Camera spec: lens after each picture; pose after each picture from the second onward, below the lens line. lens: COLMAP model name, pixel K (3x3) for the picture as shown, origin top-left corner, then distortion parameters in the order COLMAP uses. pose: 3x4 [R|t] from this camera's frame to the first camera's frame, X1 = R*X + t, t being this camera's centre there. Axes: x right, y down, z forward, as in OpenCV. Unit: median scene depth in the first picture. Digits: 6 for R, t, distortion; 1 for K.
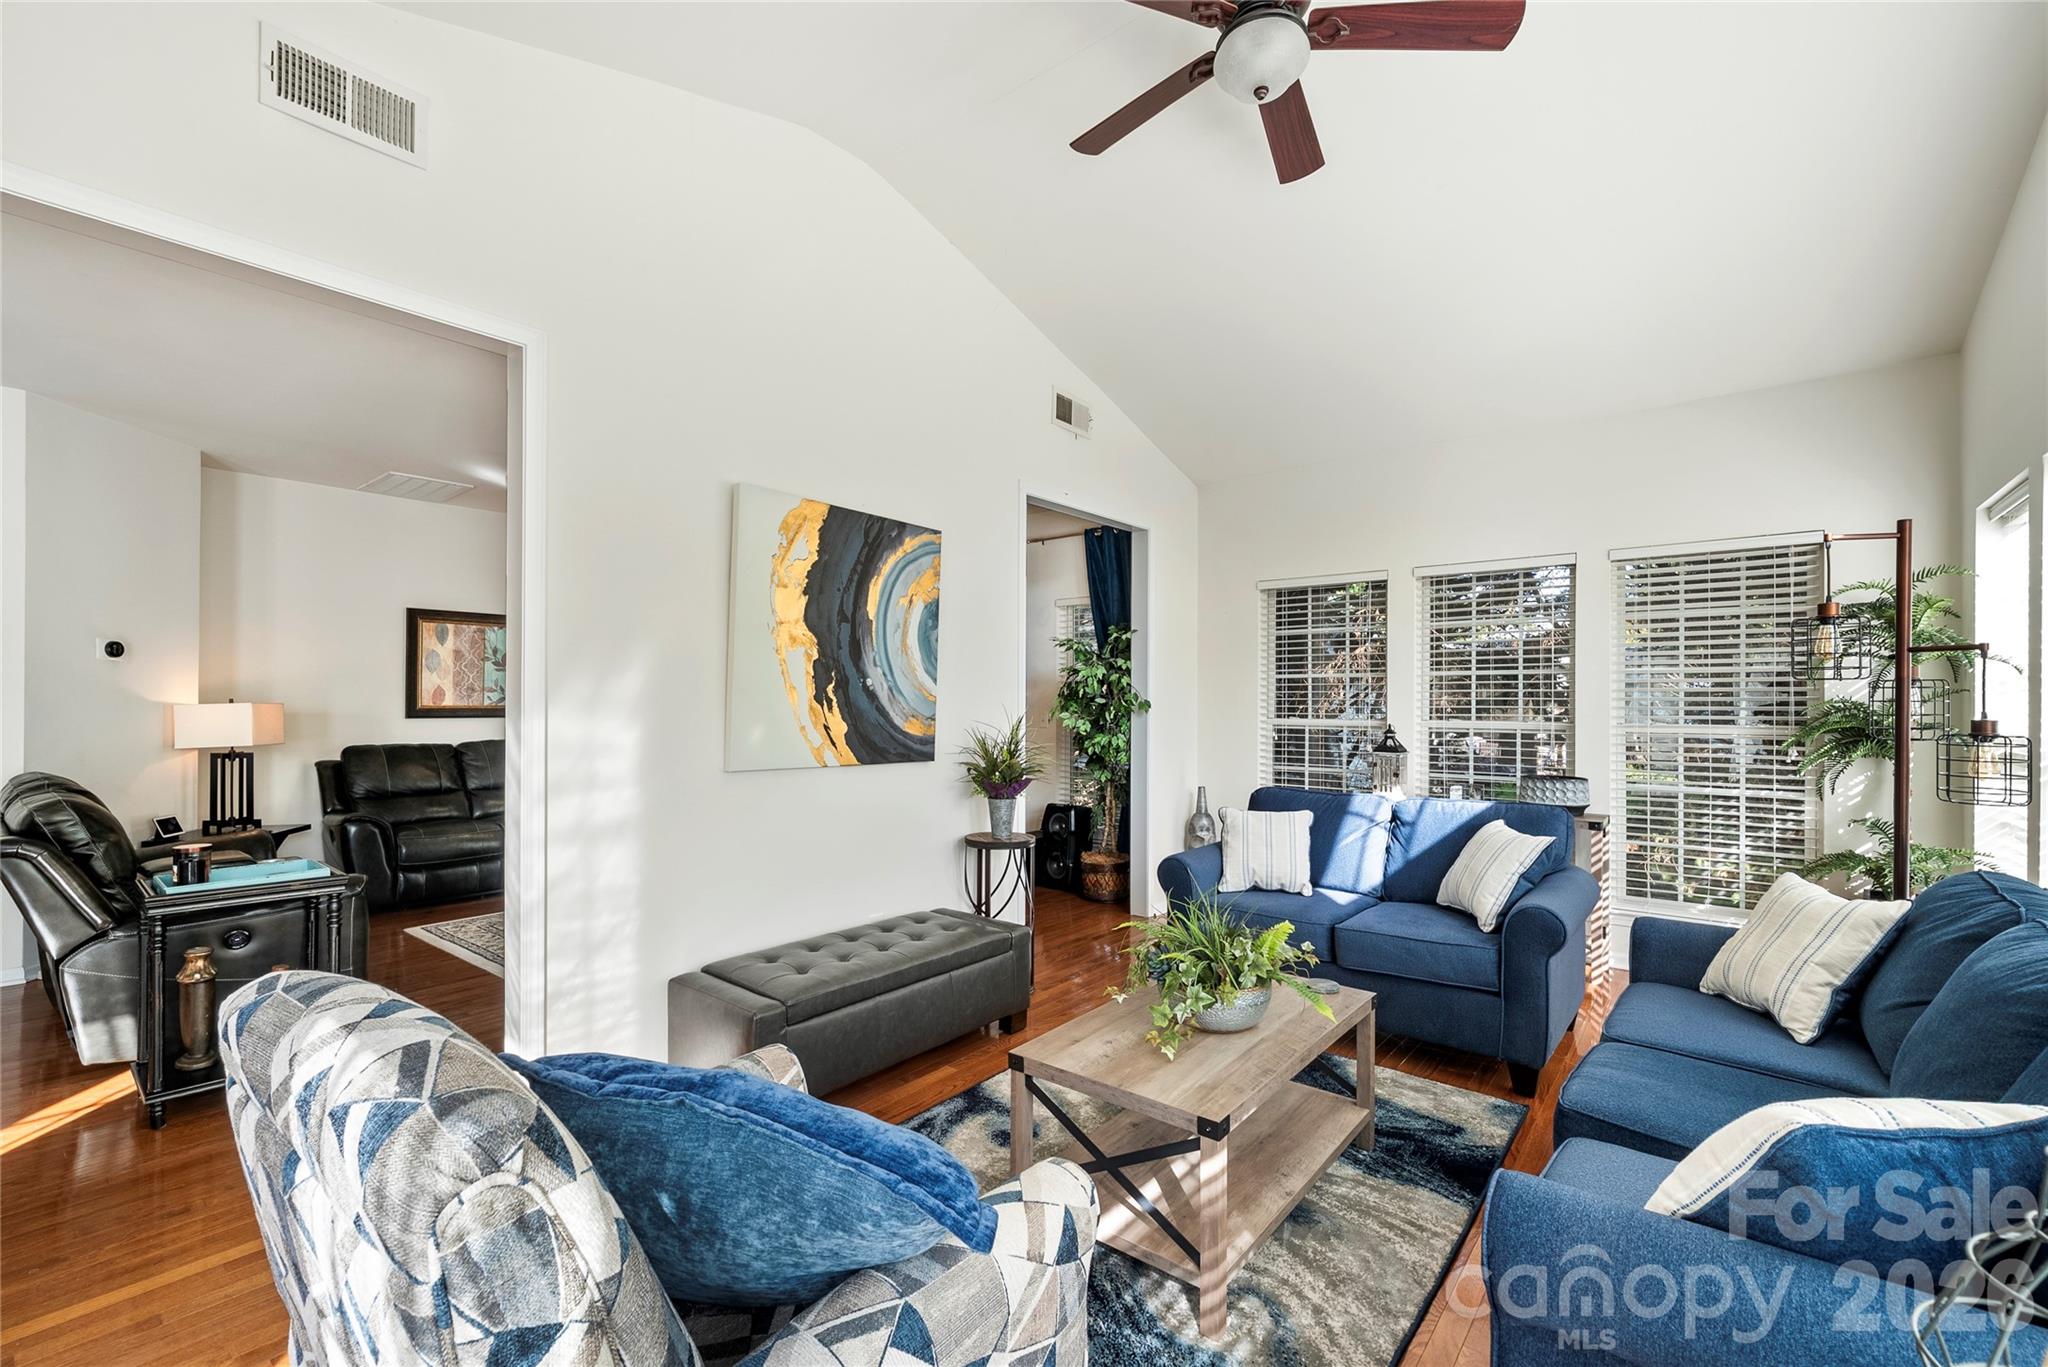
lens RADIAL K [[880.3, 0, 1023.4], [0, 880.3, 689.5], [0, 0, 1]] dist [0.002747, -0.000219]
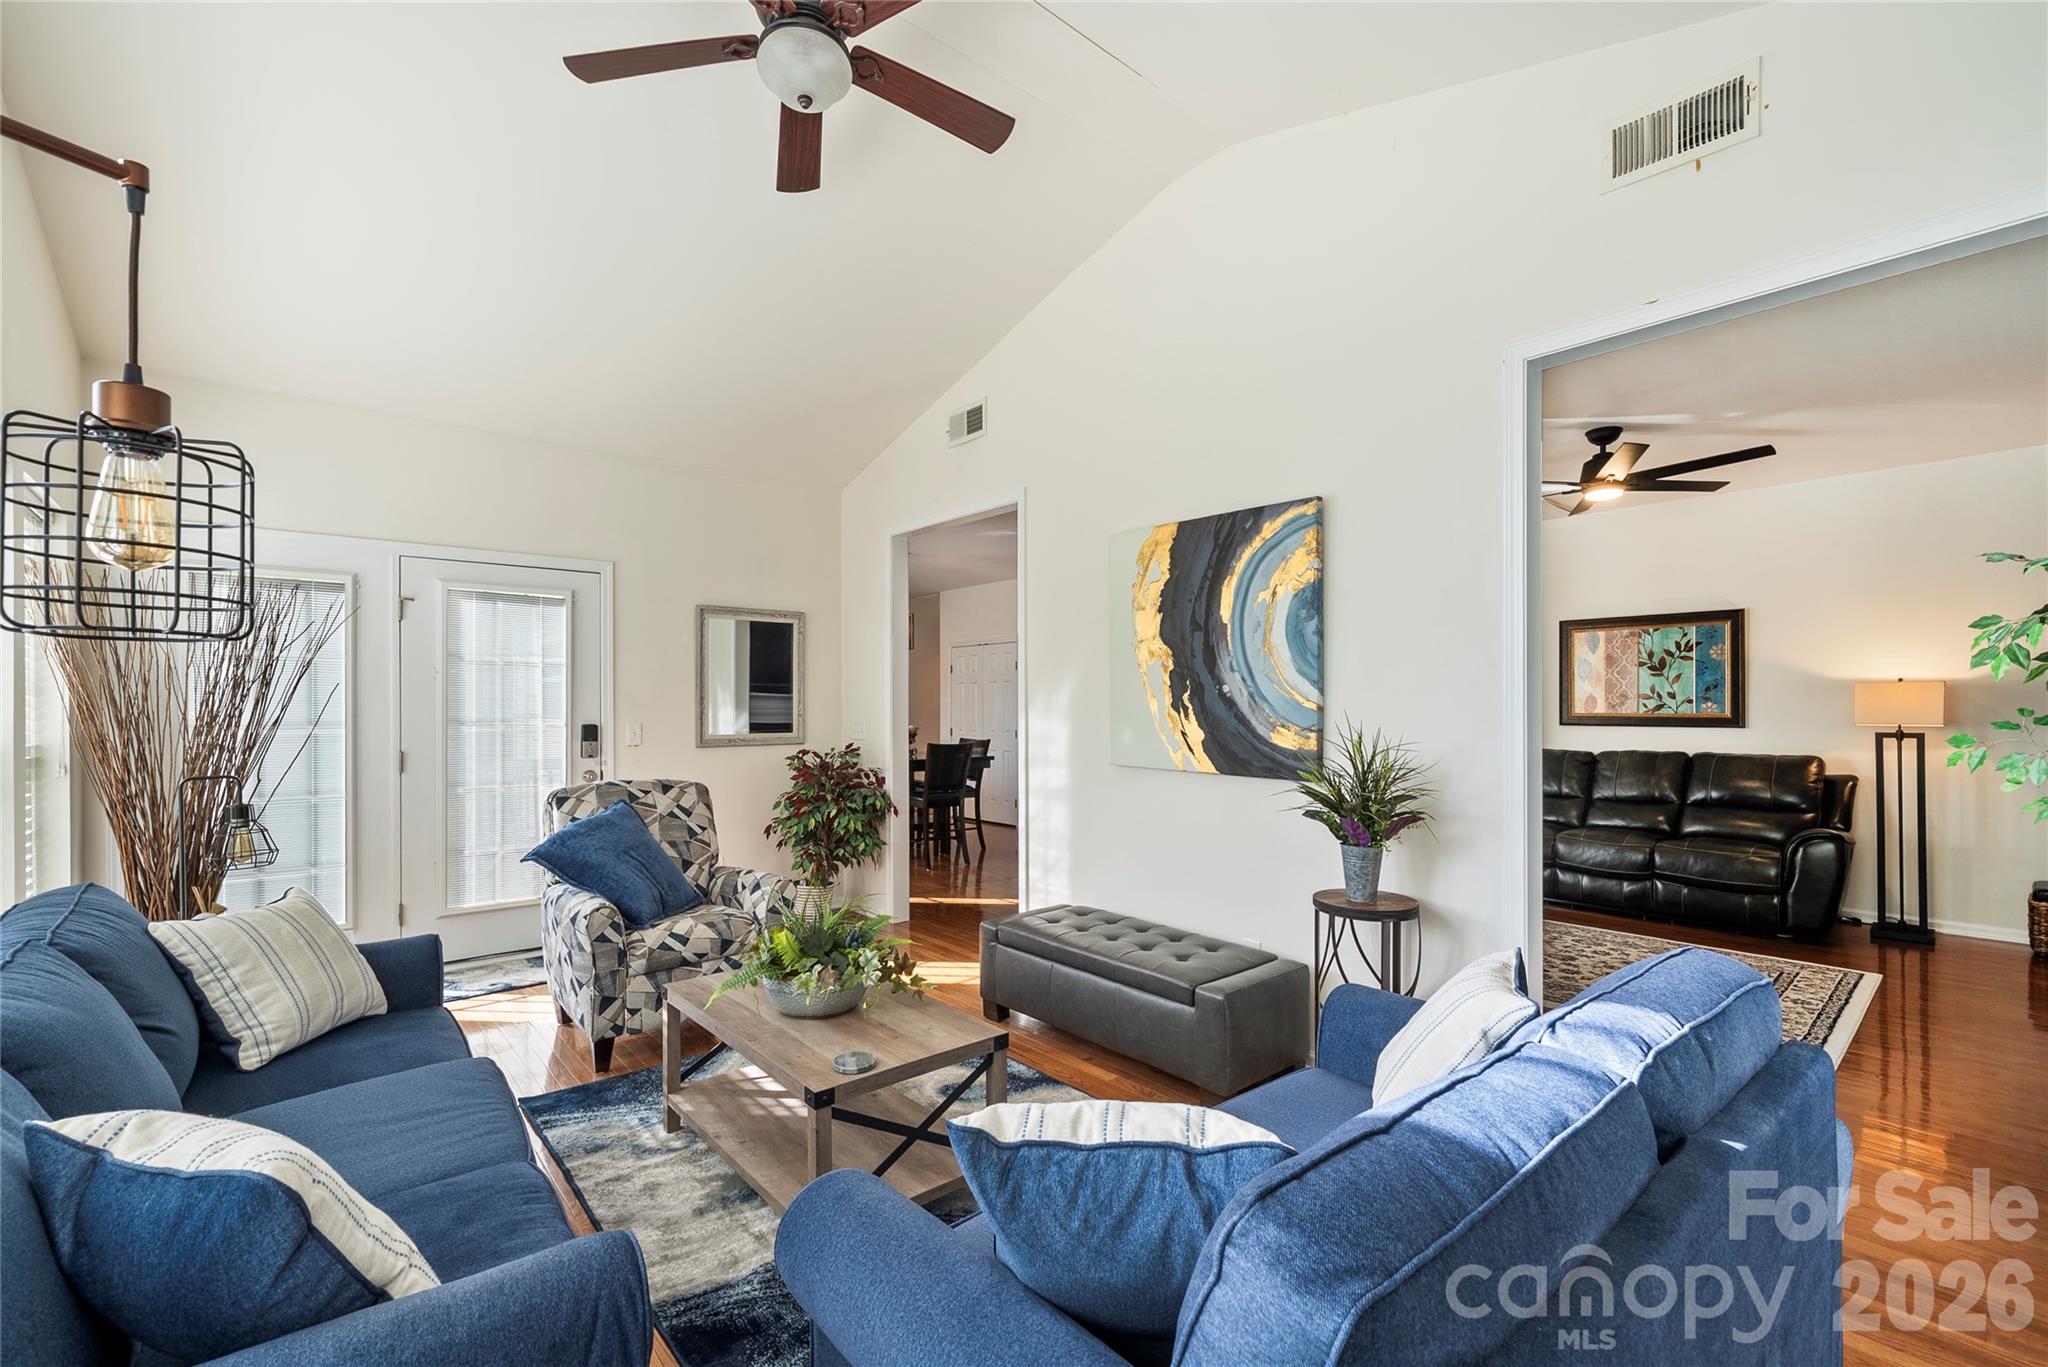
lens RADIAL K [[880.3, 0, 1007.4], [0, 880.3, 693.8], [0, 0, 1]] dist [0.002747, -0.000219]
pose [[-0.195135, -0.017947, -0.980612, 0.832472], [0.013338, 0.999692, -0.020951, 0.014542], [0.980686, -0.017168, -0.194836, 0.980178]]
